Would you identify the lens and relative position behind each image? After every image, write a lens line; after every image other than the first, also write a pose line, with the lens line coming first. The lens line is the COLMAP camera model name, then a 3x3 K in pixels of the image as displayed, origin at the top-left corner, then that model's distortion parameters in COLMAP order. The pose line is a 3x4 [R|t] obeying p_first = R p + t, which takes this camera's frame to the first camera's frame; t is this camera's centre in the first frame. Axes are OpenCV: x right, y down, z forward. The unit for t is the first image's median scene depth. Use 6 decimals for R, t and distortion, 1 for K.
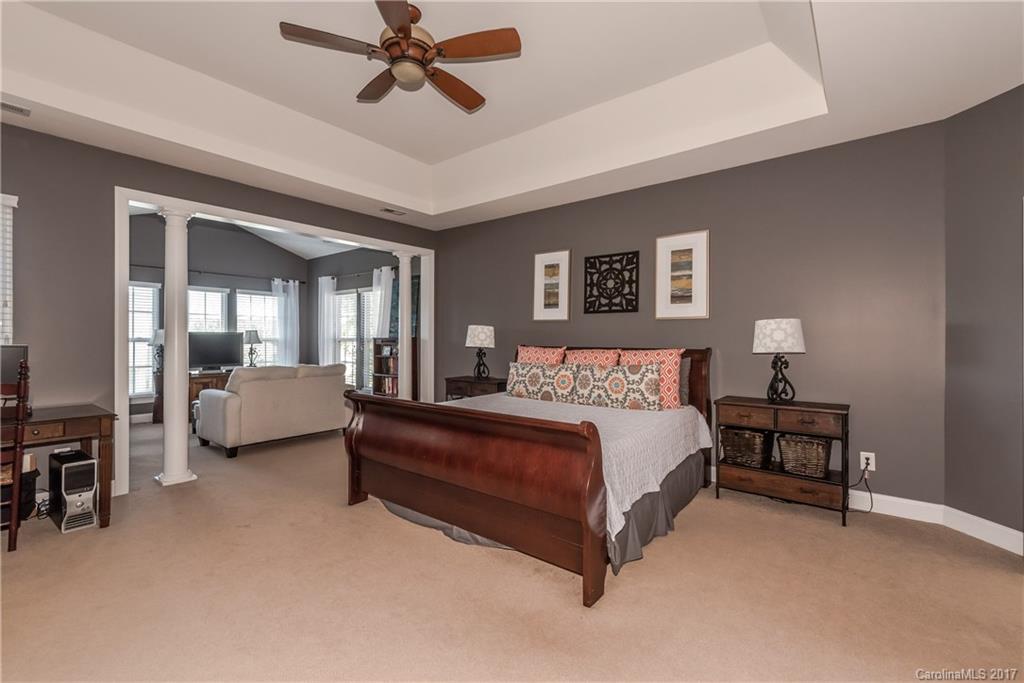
lens RADIAL K [[446.3, 0, 505.4], [0, 446.3, 337.8], [0, 0, 1]] dist [0.000281, 0.000192]
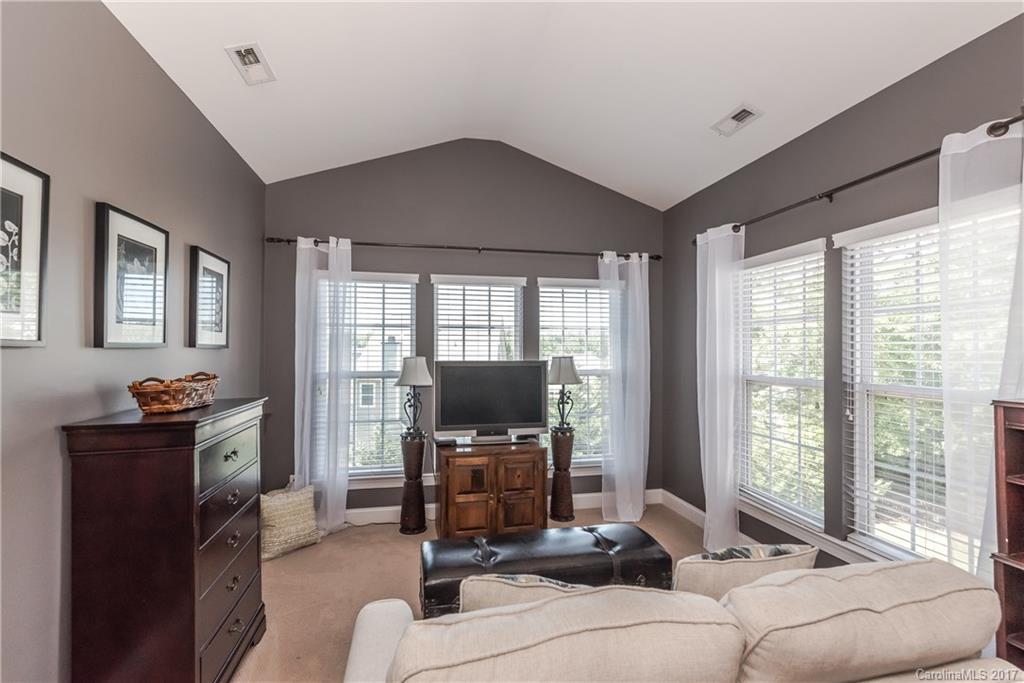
lens RADIAL K [[446.3, 0, 509.7], [0, 446.3, 342.7], [0, 0, 1]] dist [0.000281, 0.000192]
pose [[0.779540, -0.007965, -0.626302, -0.299599], [-0.004251, 0.999829, -0.018006, -0.022884], [0.626338, 0.016699, 0.779373, 0.569845]]
